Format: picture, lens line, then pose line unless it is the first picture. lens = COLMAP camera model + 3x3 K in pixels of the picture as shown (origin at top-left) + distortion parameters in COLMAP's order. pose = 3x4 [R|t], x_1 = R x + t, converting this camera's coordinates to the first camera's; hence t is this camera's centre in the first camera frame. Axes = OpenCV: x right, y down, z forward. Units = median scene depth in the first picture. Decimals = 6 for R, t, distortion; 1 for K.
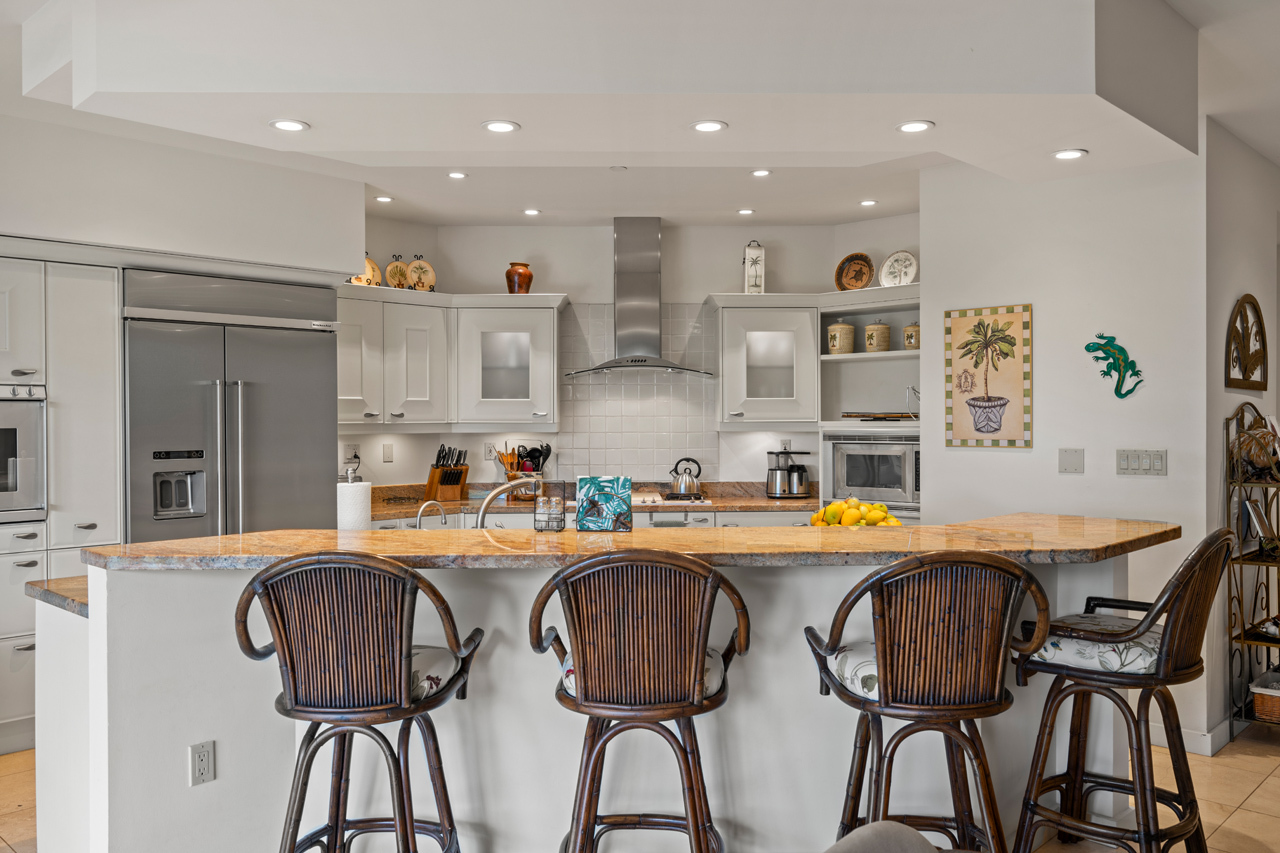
lens RADIAL K [[1019.5, 0, 638.4], [0, 1019.5, 427.6], [0, 0, 1]] dist [0.001919, -0.001910]
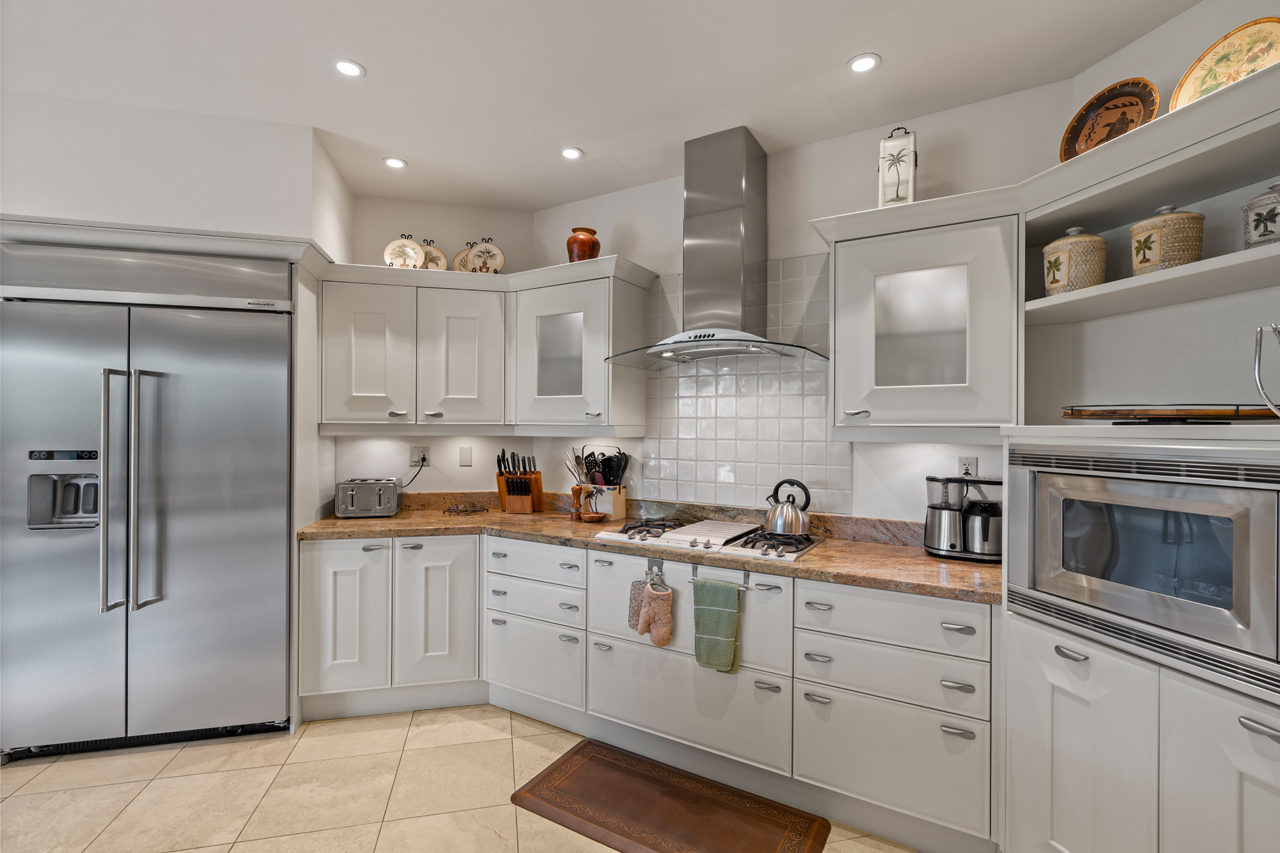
lens RADIAL K [[583.6, 0, 630.5], [0, 583.6, 425.0], [0, 0, 1]] dist [-0.003087, 0.002295]
pose [[0.846265, 0.007059, -0.532715, 0.166880], [-0.014782, 0.999838, -0.010234, -0.000658], [0.532557, 0.016535, 0.846233, 0.633965]]
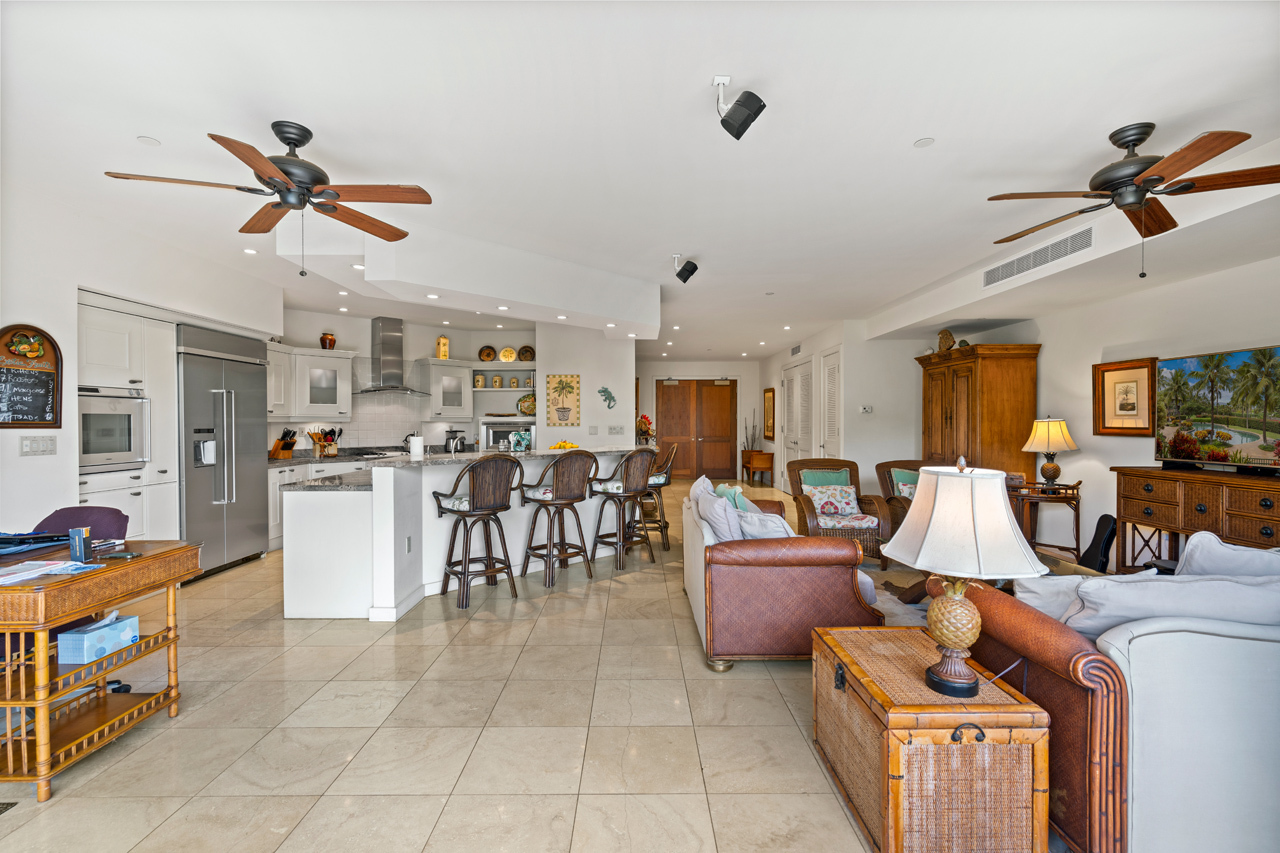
lens RADIAL K [[583.6, 0, 641.8], [0, 583.6, 428.4], [0, 0, 1]] dist [-0.003087, 0.002295]
pose [[0.712401, -0.004871, 0.701756, -0.471921], [0.004633, 0.999987, 0.002237, 0.017776], [-0.701757, 0.001657, 0.712414, -0.201378]]
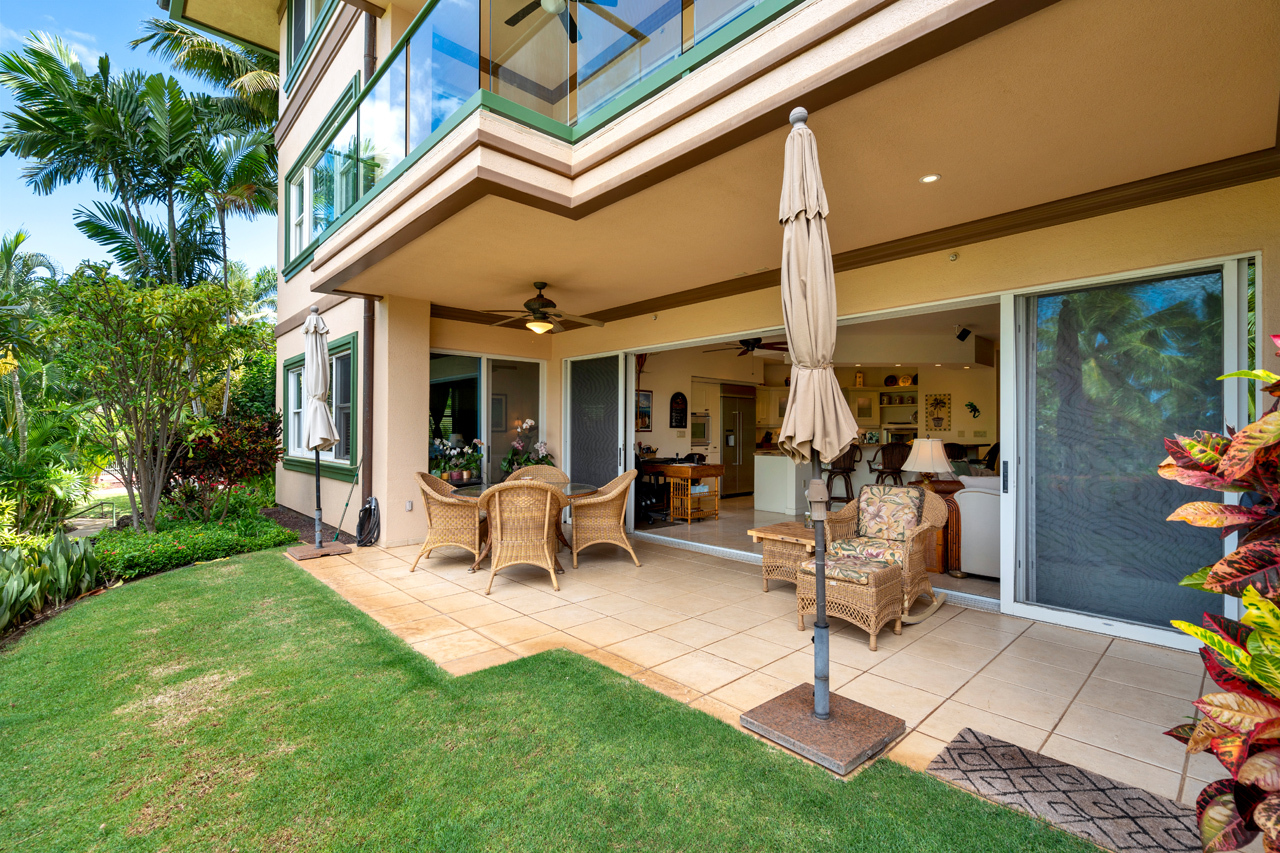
lens RADIAL K [[583.6, 0, 633.0], [0, 583.6, 428.6], [0, 0, 1]] dist [-0.003087, 0.002295]
pose [[0.998704, 0.008959, -0.050092, -0.542354], [-0.009637, 0.999865, -0.013297, 0.040219], [0.049966, 0.013762, 0.998656, -0.976049]]
